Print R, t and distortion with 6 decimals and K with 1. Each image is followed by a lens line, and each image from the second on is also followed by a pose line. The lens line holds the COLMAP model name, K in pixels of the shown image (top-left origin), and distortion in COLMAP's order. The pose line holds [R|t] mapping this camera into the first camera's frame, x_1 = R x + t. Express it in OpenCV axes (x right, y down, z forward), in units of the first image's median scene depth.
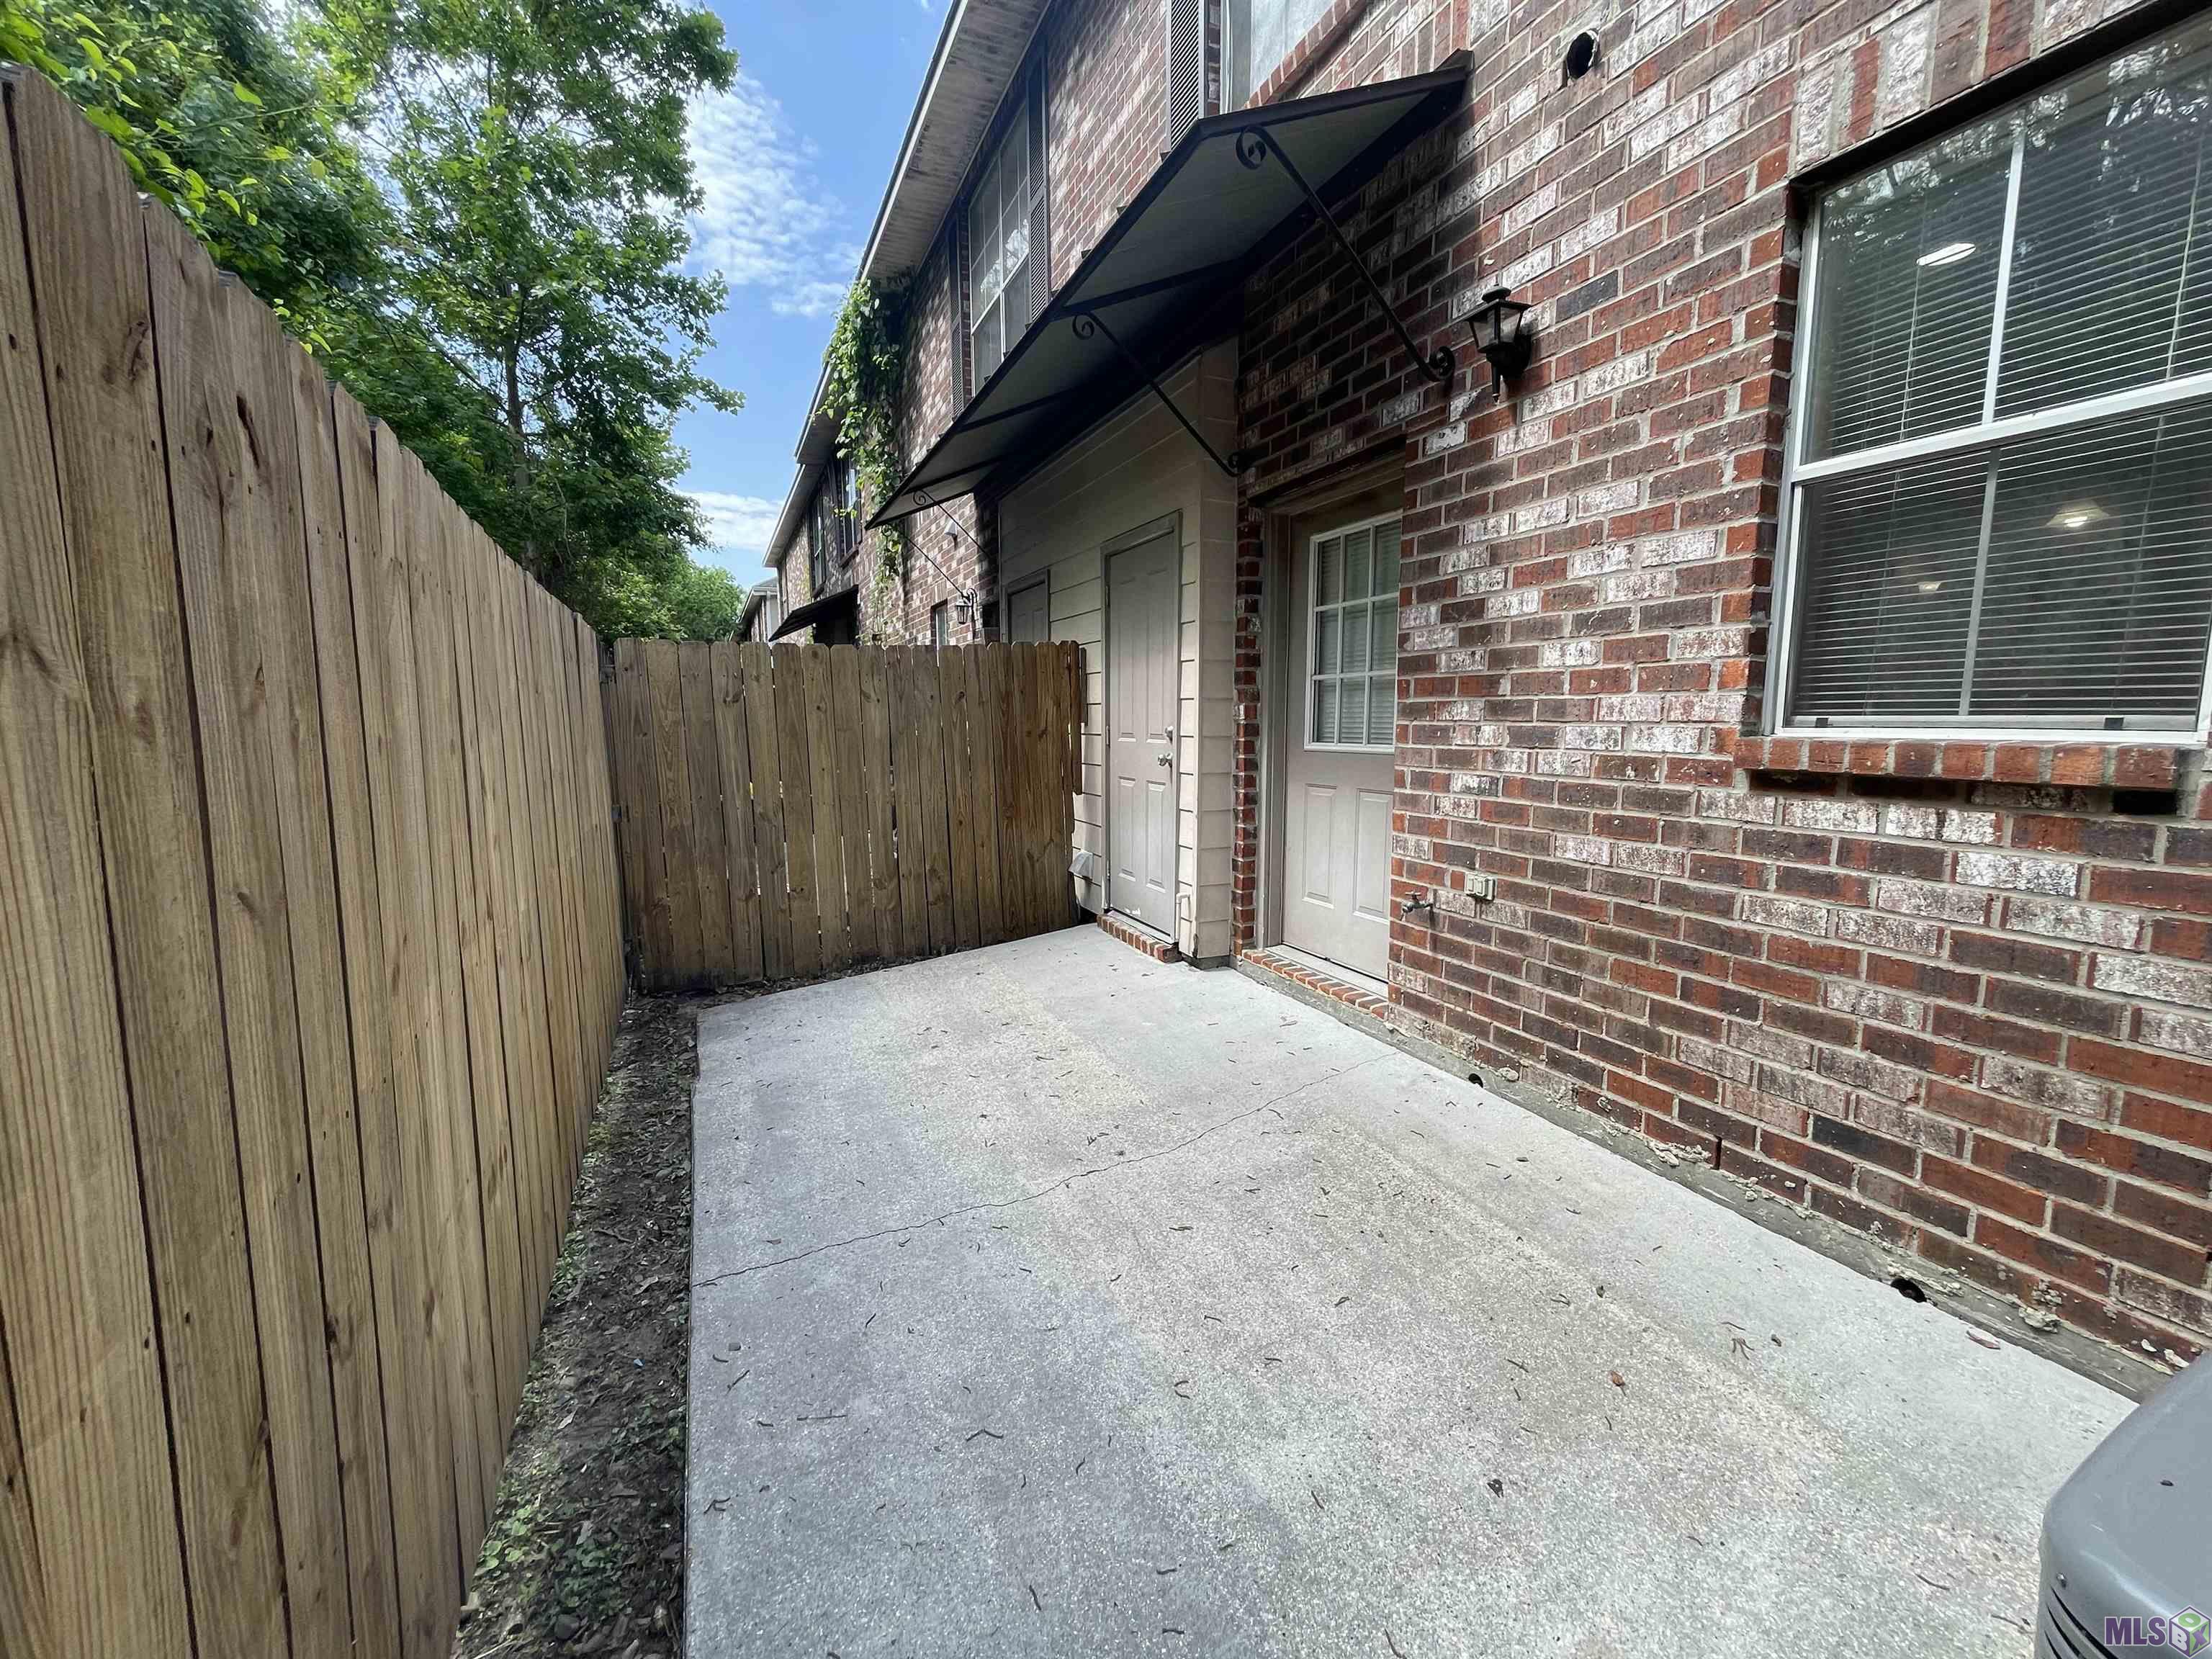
lens RADIAL K [[896.1, 0, 1110.2], [0, 896.1, 829.7], [0, 0, 1]] dist [-0.000607, -0.000463]
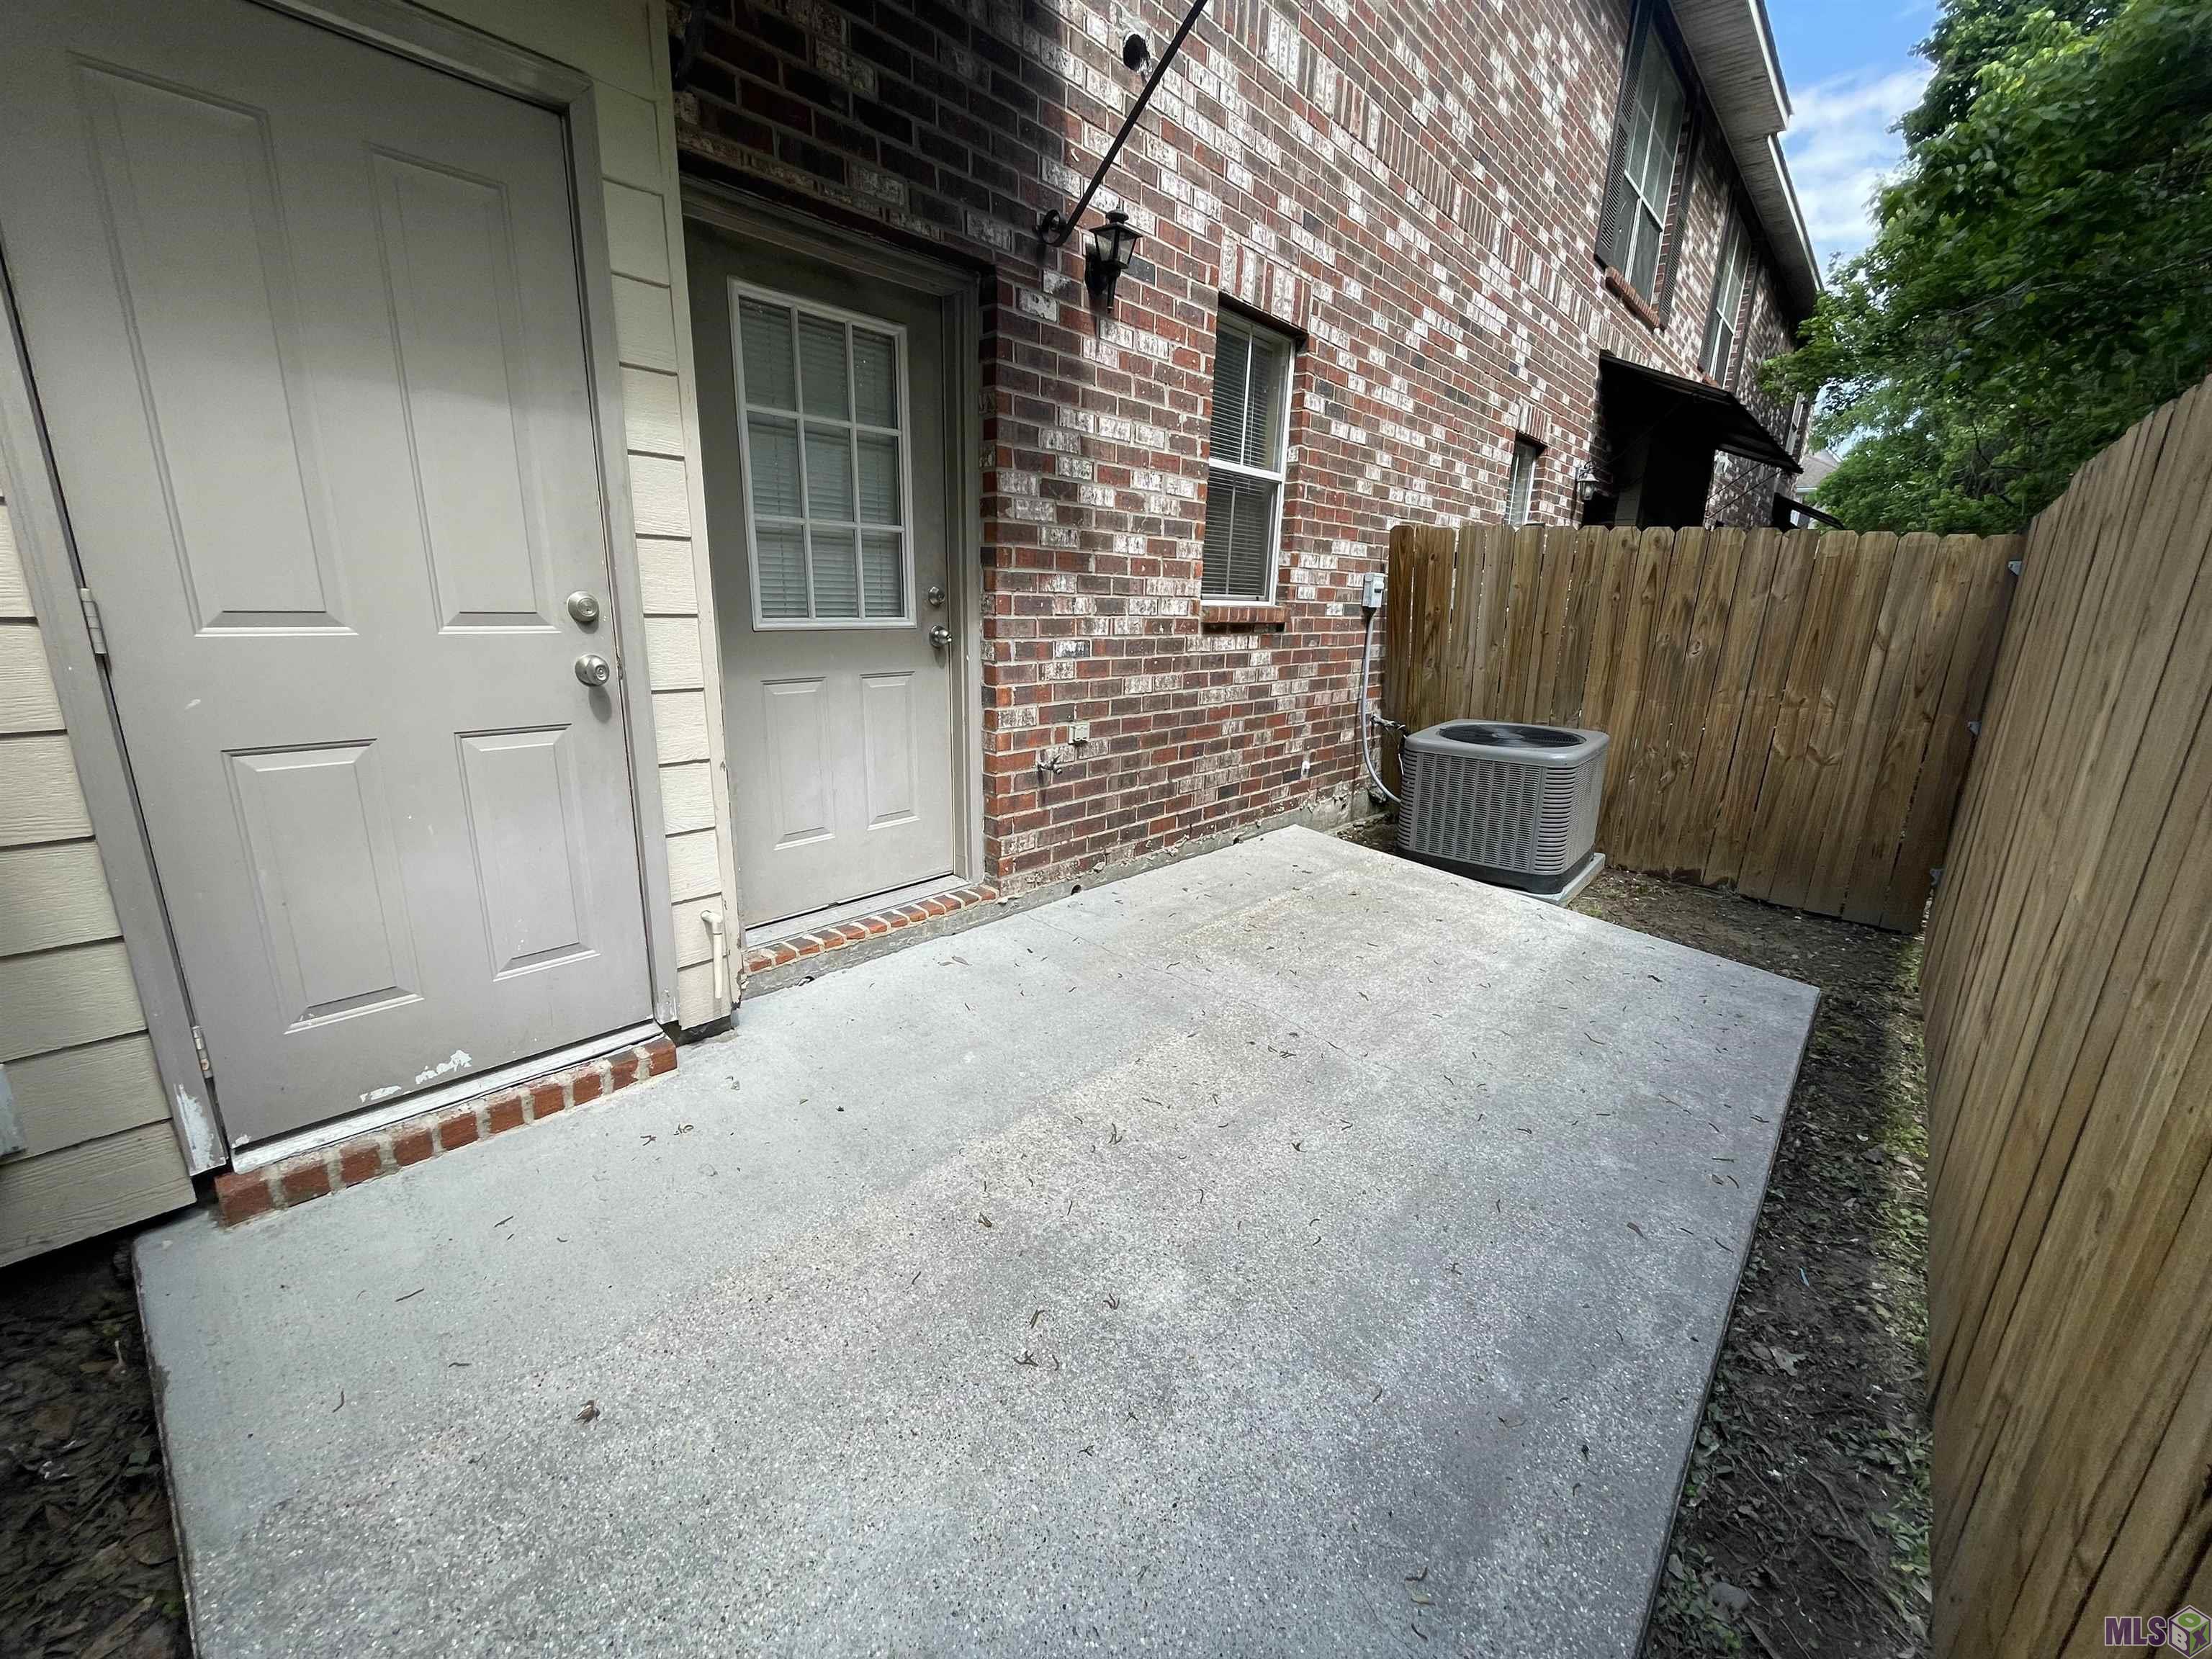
lens RADIAL K [[896.1, 0, 1110.2], [0, 896.1, 829.7], [0, 0, 1]] dist [-0.000607, -0.000463]
pose [[-0.408420, -0.245945, 0.879036, -0.799936], [0.082187, 0.949197, 0.303761, -0.202920], [-0.909087, 0.196308, -0.367457, 1.634477]]
